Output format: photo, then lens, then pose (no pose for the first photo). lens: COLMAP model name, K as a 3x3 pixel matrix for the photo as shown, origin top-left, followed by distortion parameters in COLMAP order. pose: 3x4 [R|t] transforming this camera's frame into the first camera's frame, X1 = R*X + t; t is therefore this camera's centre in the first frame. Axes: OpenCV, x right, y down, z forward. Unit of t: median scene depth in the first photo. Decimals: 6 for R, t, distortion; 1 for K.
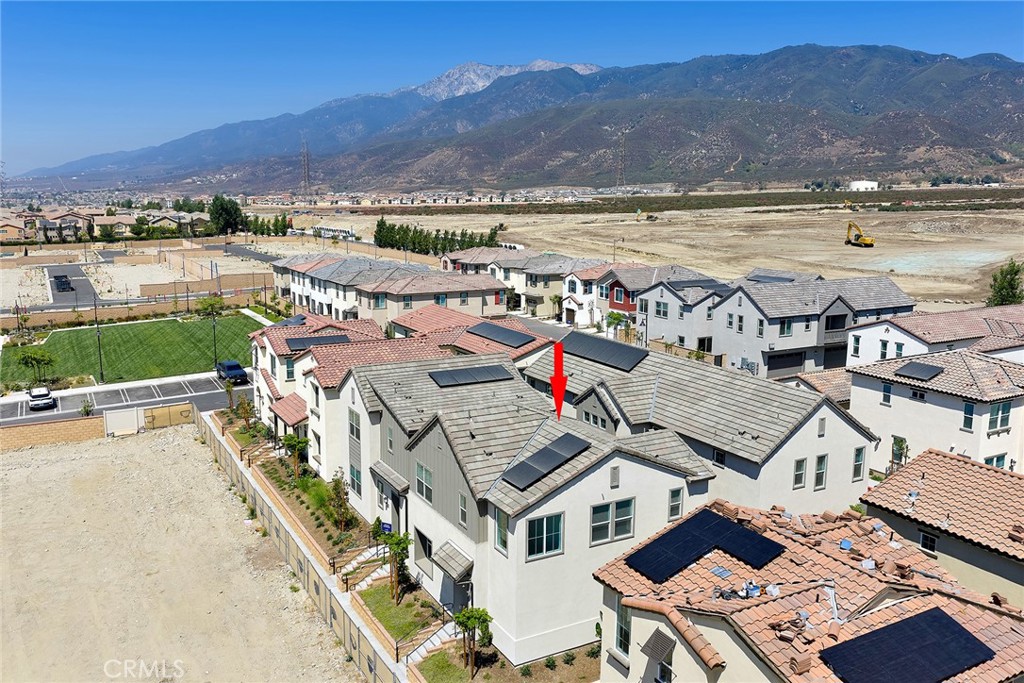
lens RADIAL K [[844.4, 0, 519.0], [0, 844.4, 337.5], [0, 0, 1]] dist [0.029783, -0.047116]
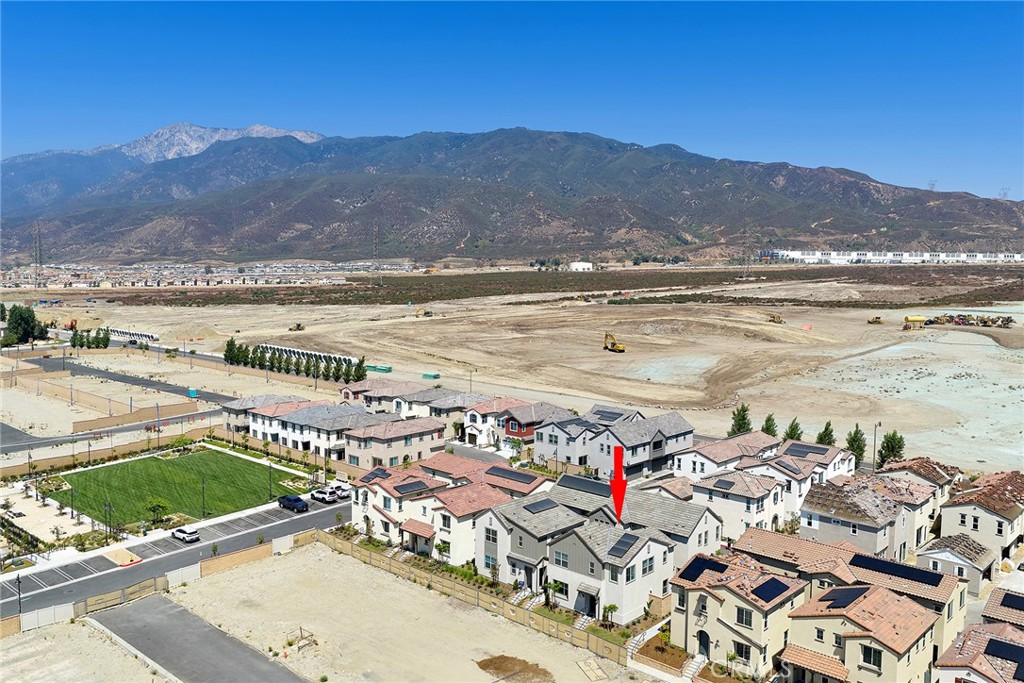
lens RADIAL K [[844.4, 0, 519.0], [0, 844.4, 337.5], [0, 0, 1]] dist [0.029783, -0.047116]
pose [[0.949130, -0.022761, 0.314060, -0.433989], [0.046681, 0.996534, -0.068854, -0.131155], [-0.311404, 0.080012, 0.946903, -0.568209]]
